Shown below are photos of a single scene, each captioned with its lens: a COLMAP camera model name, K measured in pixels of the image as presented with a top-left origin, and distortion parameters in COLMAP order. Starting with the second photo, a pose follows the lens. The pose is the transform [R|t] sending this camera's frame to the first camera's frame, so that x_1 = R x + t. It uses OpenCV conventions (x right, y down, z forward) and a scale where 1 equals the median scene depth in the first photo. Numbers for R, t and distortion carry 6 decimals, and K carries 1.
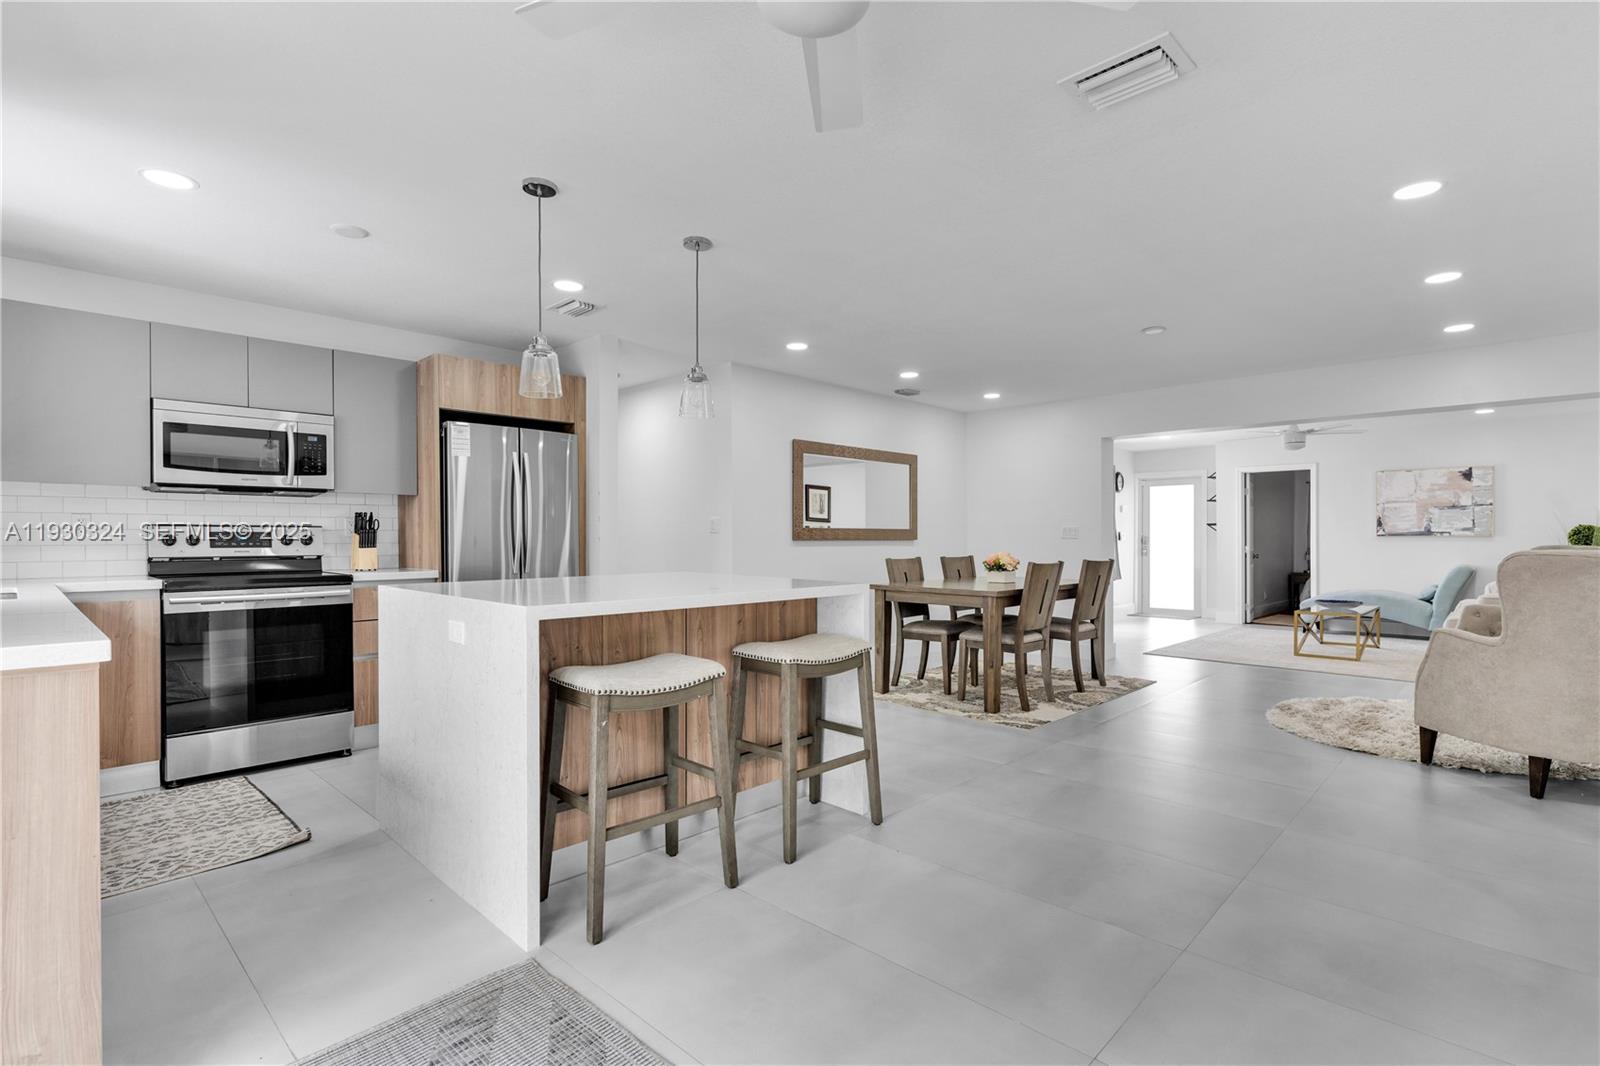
lens RADIAL K [[770.2, 0, 798.3], [0, 770.2, 541.5], [0, 0, 1]] dist [0.001907, 0.000177]
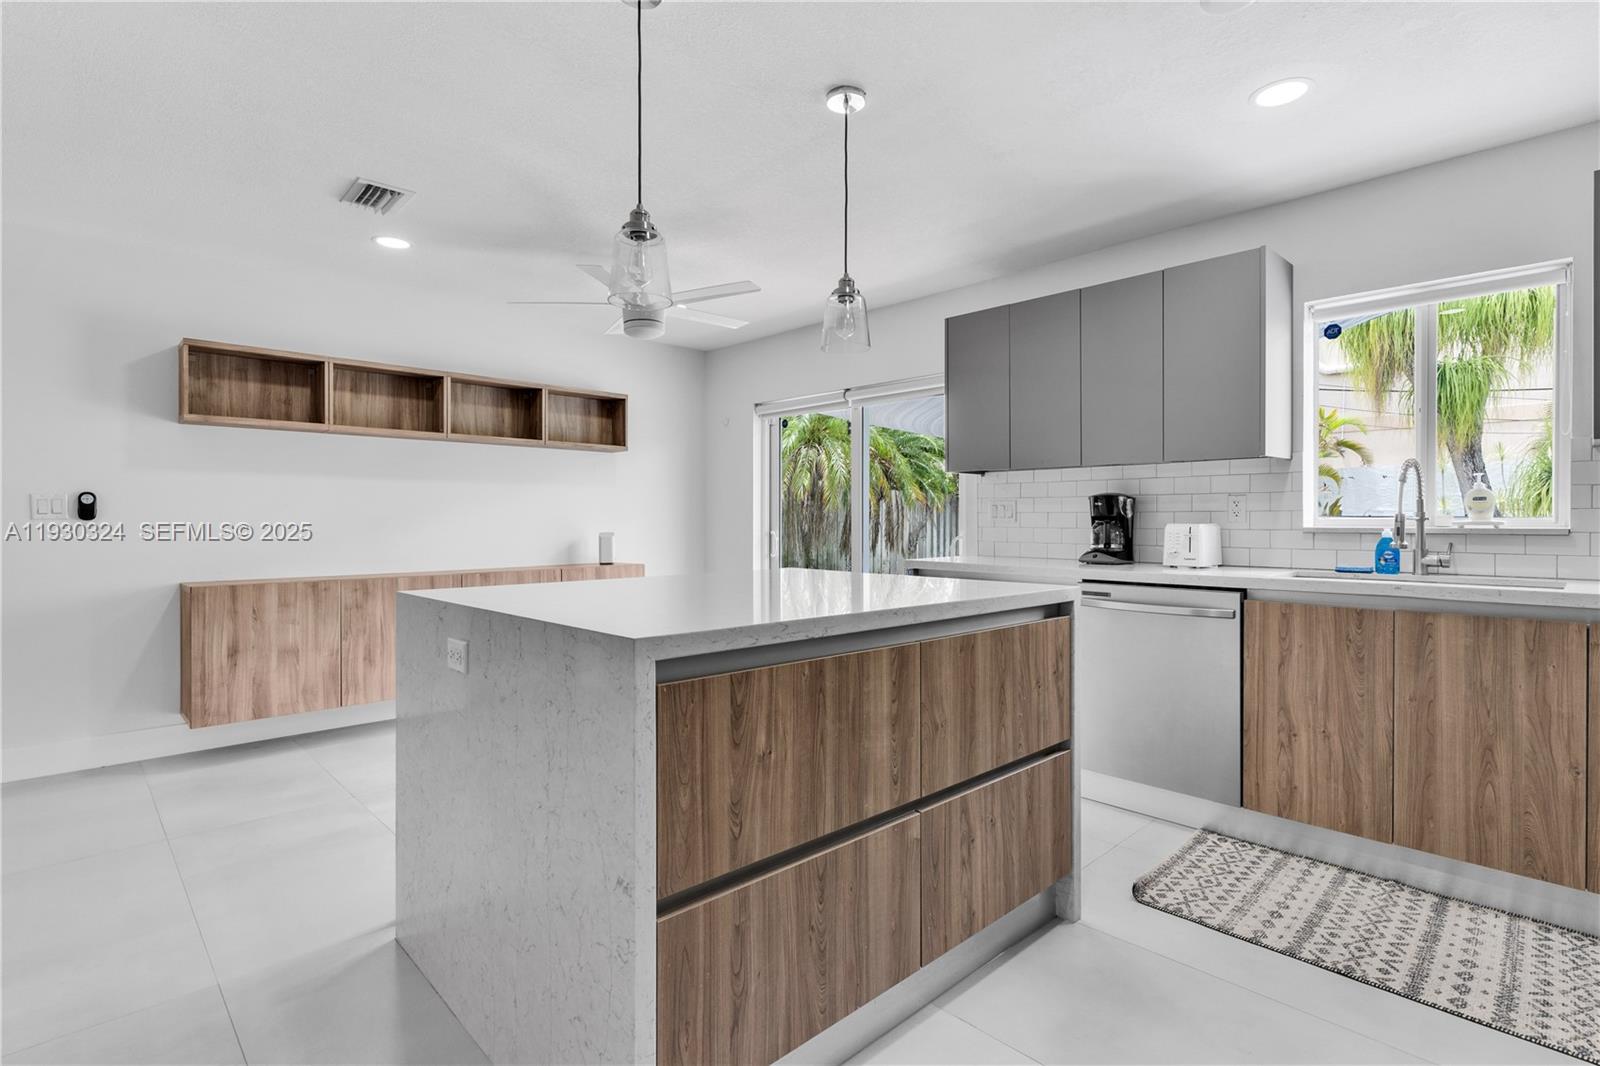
lens RADIAL K [[770.2, 0, 798.3], [0, 770.2, 541.5], [0, 0, 1]] dist [0.001907, 0.000177]
pose [[-0.999497, -0.001386, 0.031694, -0.251917], [-0.000153, 0.999245, 0.038855, -0.014204], [-0.031724, 0.038831, -0.998742, 1.475697]]
